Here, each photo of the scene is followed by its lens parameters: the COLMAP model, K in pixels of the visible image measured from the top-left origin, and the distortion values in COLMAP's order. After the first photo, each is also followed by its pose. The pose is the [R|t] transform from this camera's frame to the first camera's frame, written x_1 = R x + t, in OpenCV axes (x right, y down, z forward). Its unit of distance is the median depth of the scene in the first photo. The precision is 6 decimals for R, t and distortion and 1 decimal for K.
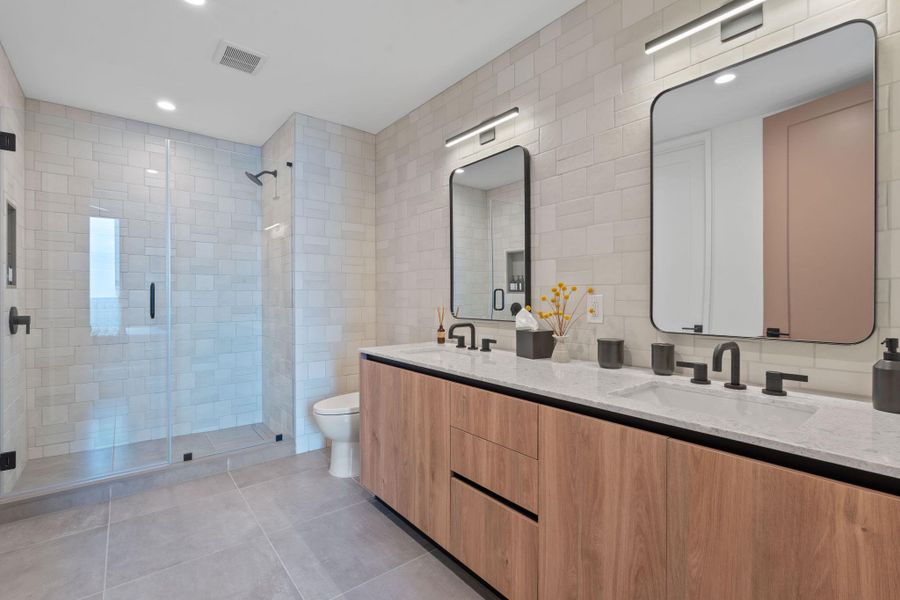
lens RADIAL K [[398.3, 0, 449.7], [0, 398.3, 291.9], [0, 0, 1]] dist [-0.001936, 0.000360]
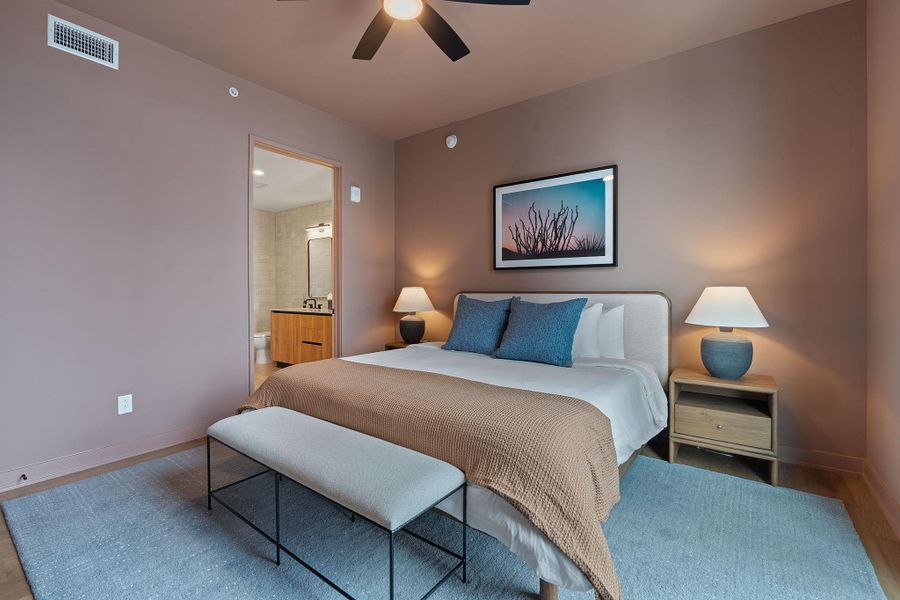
lens RADIAL K [[398.3, 0, 449.7], [0, 398.3, 291.9], [0, 0, 1]] dist [-0.001936, 0.000360]
pose [[0.970537, -0.001769, 0.240945, 0.276196], [-0.002022, 0.999878, 0.015484, -0.014053], [-0.240943, -0.015515, 0.970415, -1.750825]]
